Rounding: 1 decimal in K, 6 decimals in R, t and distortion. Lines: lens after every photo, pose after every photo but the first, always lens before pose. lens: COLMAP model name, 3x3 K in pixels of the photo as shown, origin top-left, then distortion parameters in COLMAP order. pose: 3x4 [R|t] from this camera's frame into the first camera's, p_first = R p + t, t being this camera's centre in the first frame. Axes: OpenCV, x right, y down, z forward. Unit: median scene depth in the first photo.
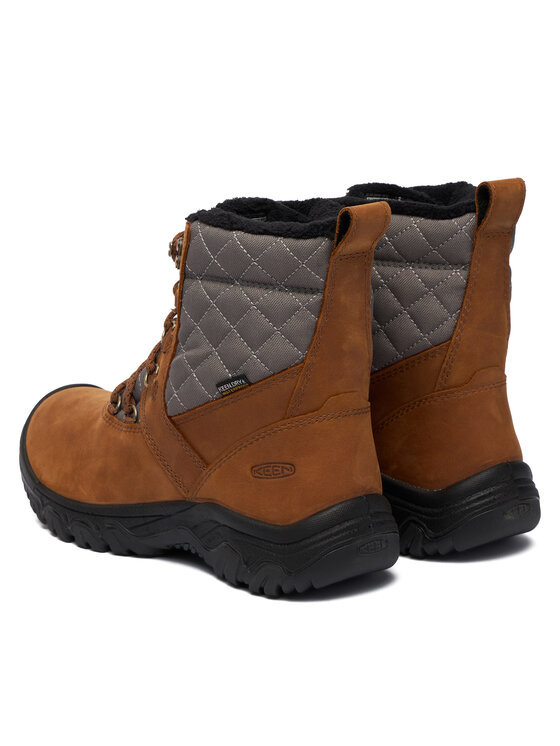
lens RADIAL K [[1390.2, 0, 278.4], [0, 1390.2, 374.3], [0, 0, 1]] dist [-0.032185, 0.000000]
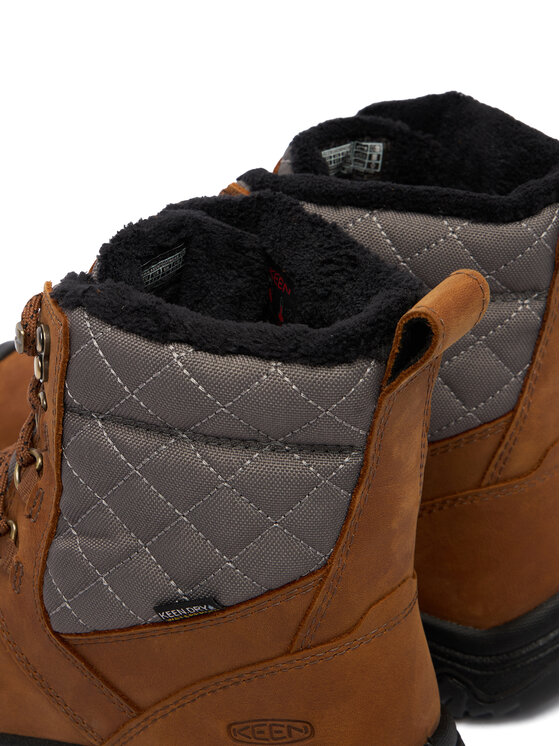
lens RADIAL K [[1476.0, 0, 282.4], [0, 1476.0, 371.1], [0, 0, 1]] dist [-0.086079, 0.000000]
pose [[0.976004, -0.130404, 0.174385, -0.083206], [0.095465, 0.976032, 0.195569, -0.186395], [-0.195708, -0.174228, 0.965061, 0.459079]]
